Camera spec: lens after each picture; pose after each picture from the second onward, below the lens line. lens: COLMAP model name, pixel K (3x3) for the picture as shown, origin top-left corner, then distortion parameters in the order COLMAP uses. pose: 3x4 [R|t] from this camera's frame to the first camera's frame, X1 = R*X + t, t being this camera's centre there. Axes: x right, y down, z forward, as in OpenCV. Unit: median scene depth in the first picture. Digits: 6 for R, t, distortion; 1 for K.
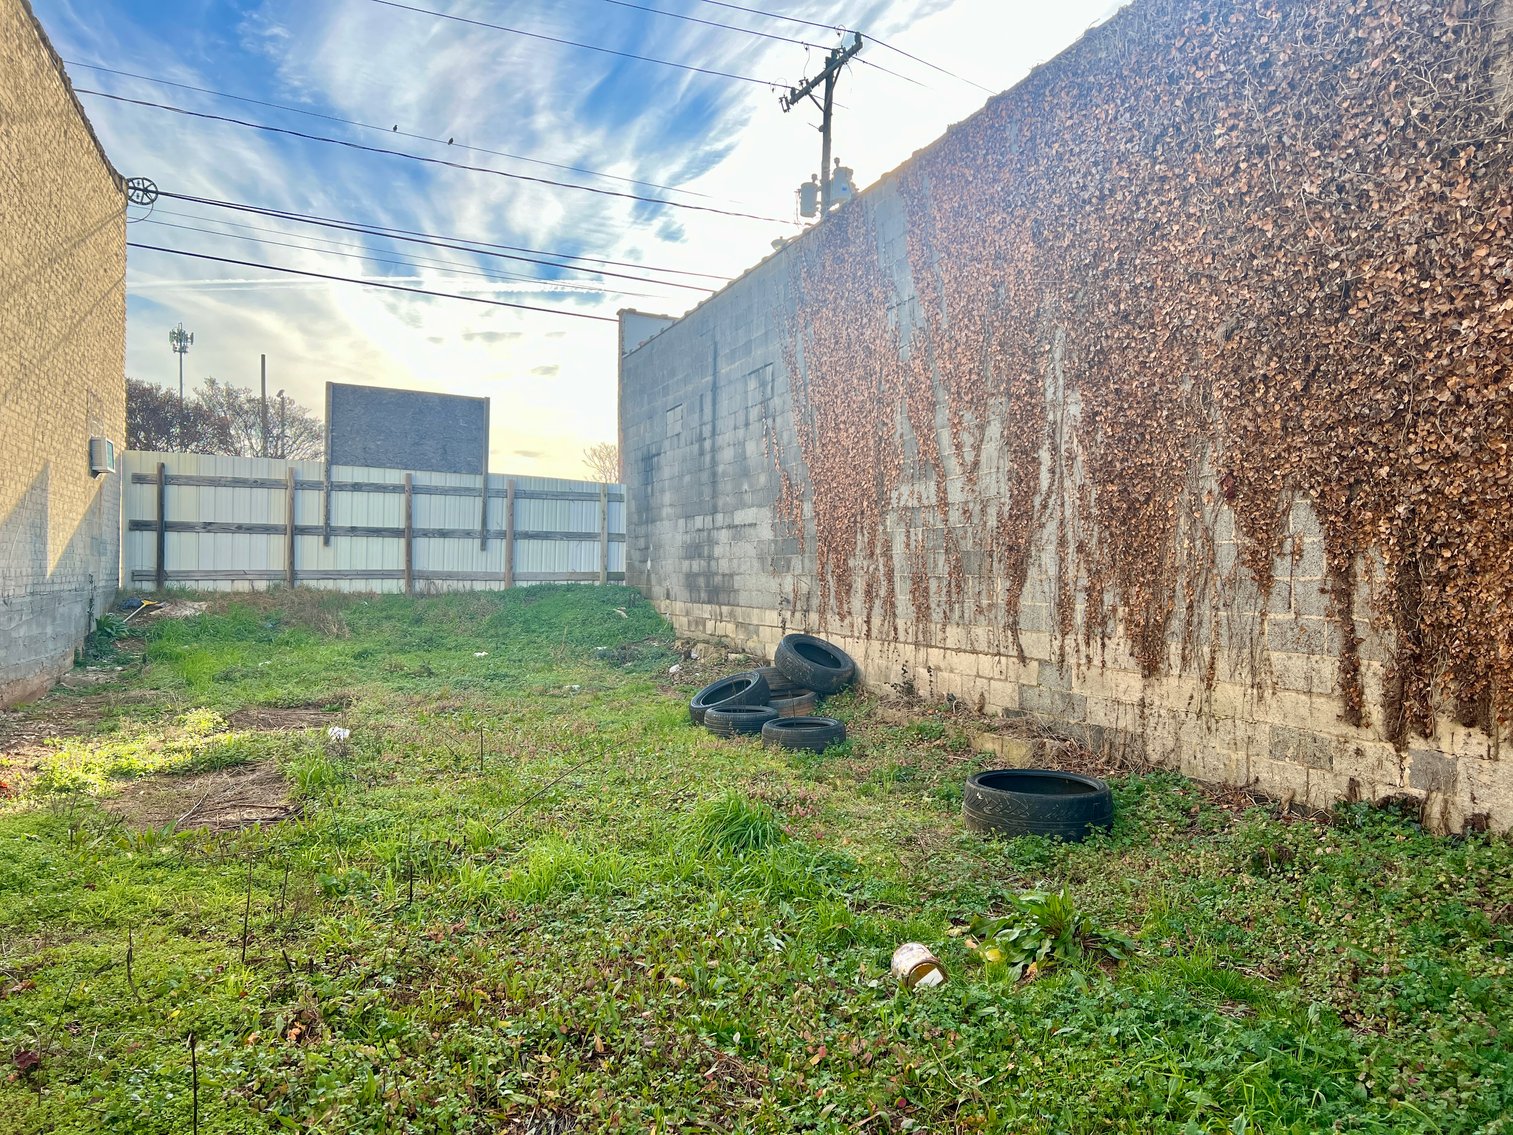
lens RADIAL K [[1146.5, 0, 756.5], [0, 1146.5, 568.7], [0, 0, 1]] dist [-0.001360, -0.000825]
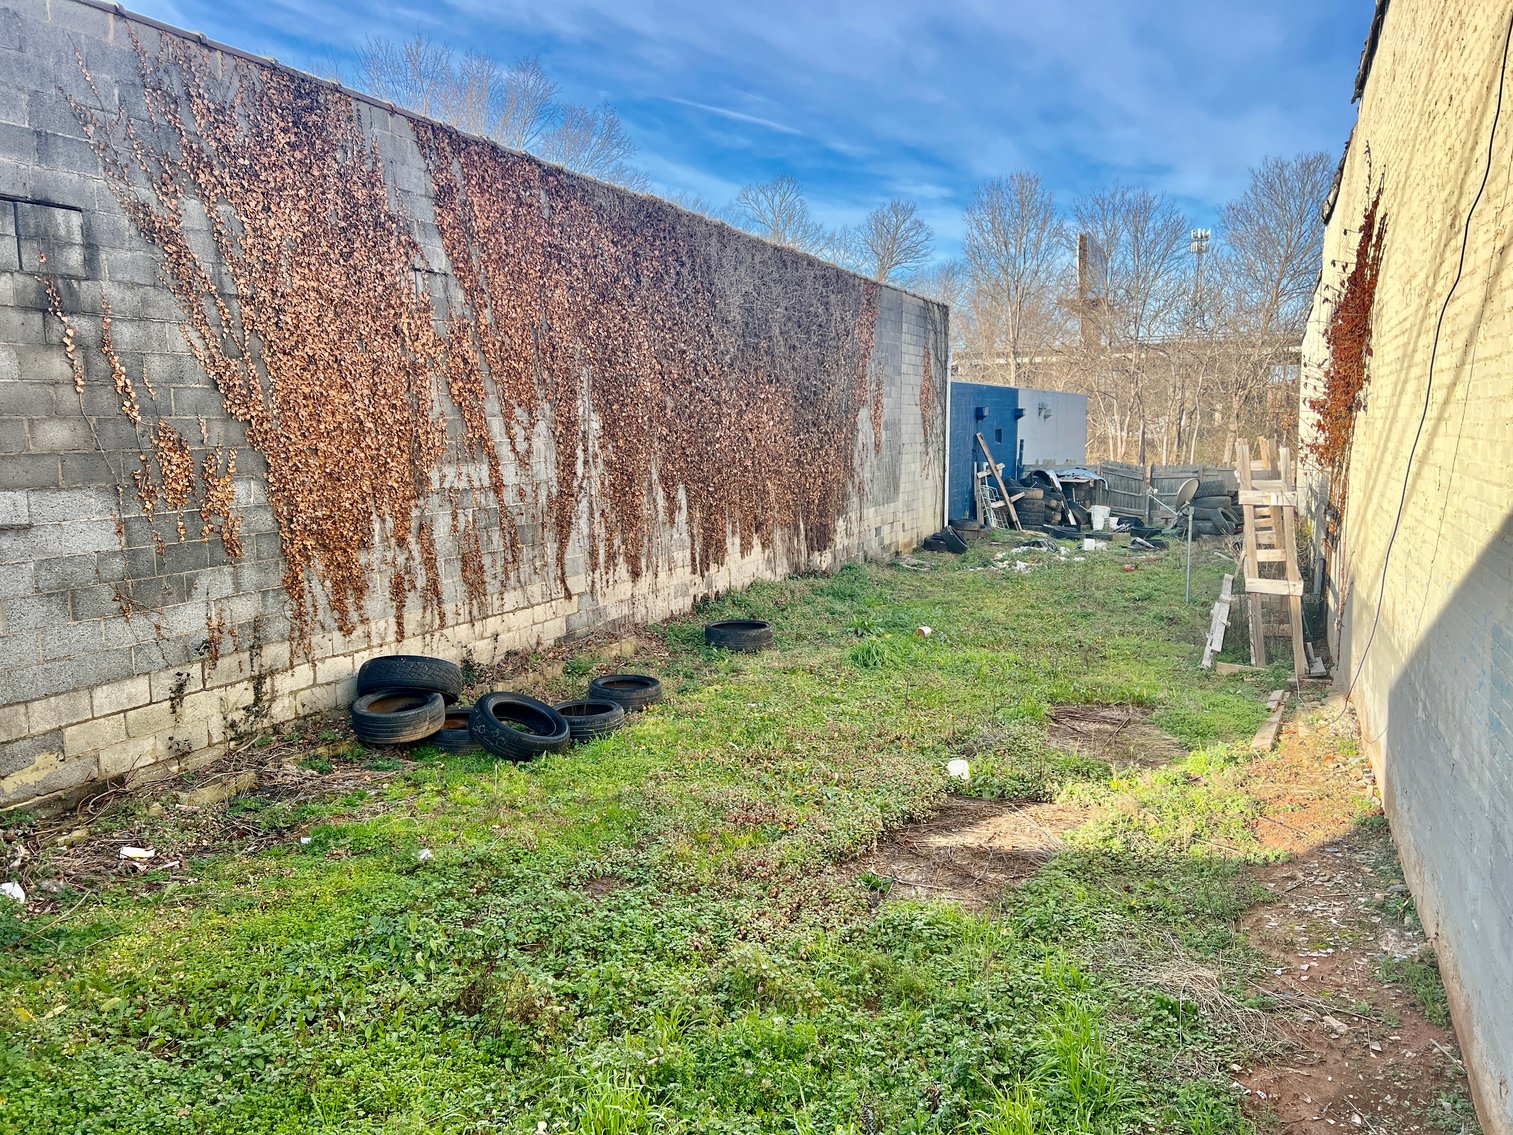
lens RADIAL K [[1146.5, 0, 756.5], [0, 1146.5, 567.4], [0, 0, 1]] dist [-0.001360, -0.000825]
pose [[-0.727761, -0.087271, 0.680255, -0.884527], [-0.002107, 0.992151, 0.125031, -0.132745], [-0.685827, 0.089559, -0.722233, 1.852101]]
